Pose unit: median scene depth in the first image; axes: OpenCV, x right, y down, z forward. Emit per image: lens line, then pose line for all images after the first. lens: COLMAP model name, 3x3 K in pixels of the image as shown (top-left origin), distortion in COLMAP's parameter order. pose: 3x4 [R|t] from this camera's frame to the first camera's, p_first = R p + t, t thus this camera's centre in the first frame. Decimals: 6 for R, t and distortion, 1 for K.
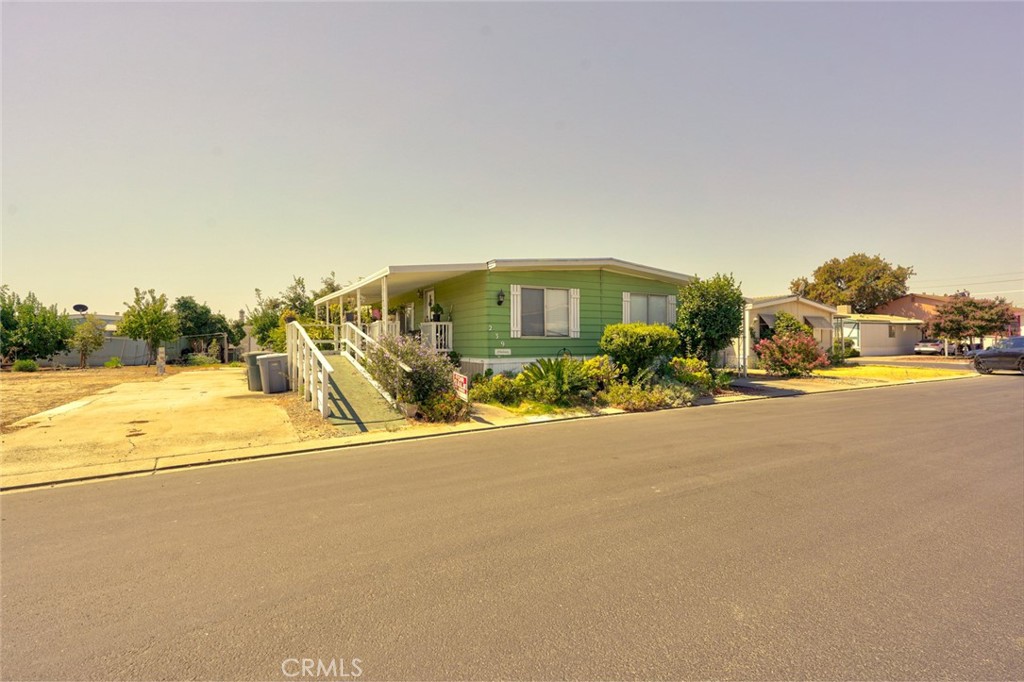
lens RADIAL K [[489.9, 0, 515.3], [0, 489.9, 334.6], [0, 0, 1]] dist [0.027922, 0.000548]
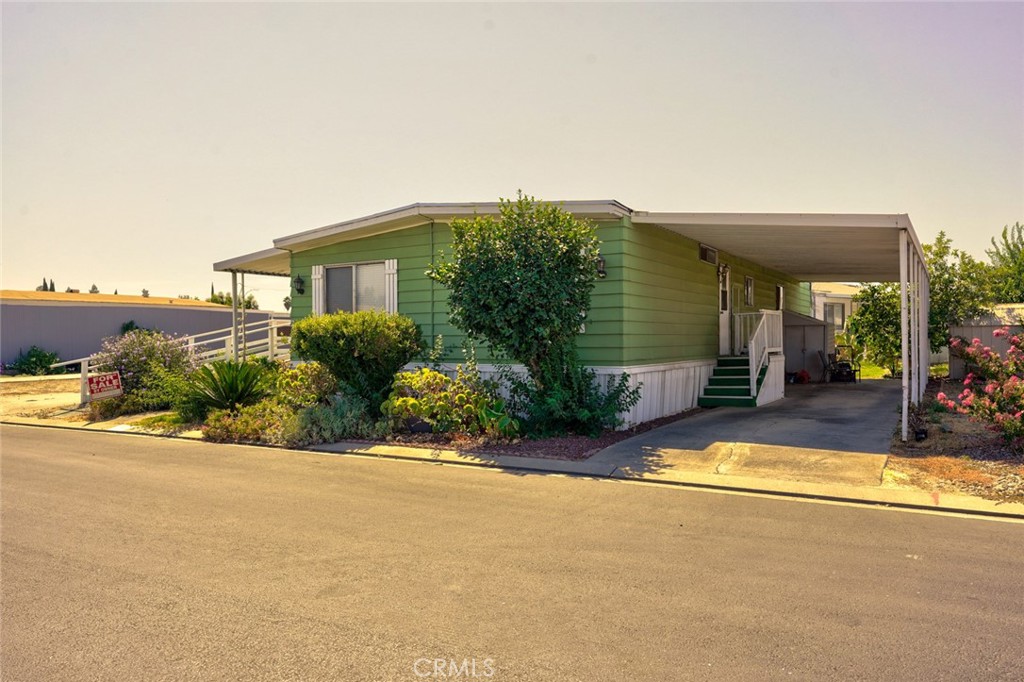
lens RADIAL K [[709.7, 0, 513.5], [0, 709.7, 335.4], [0, 0, 1]] dist [0.026642, -0.010050]
pose [[0.467748, -0.002799, -0.883858, 1.107747], [0.013866, 0.999895, 0.004171, 0.006737], [0.883753, -0.014206, 0.467737, 0.740067]]
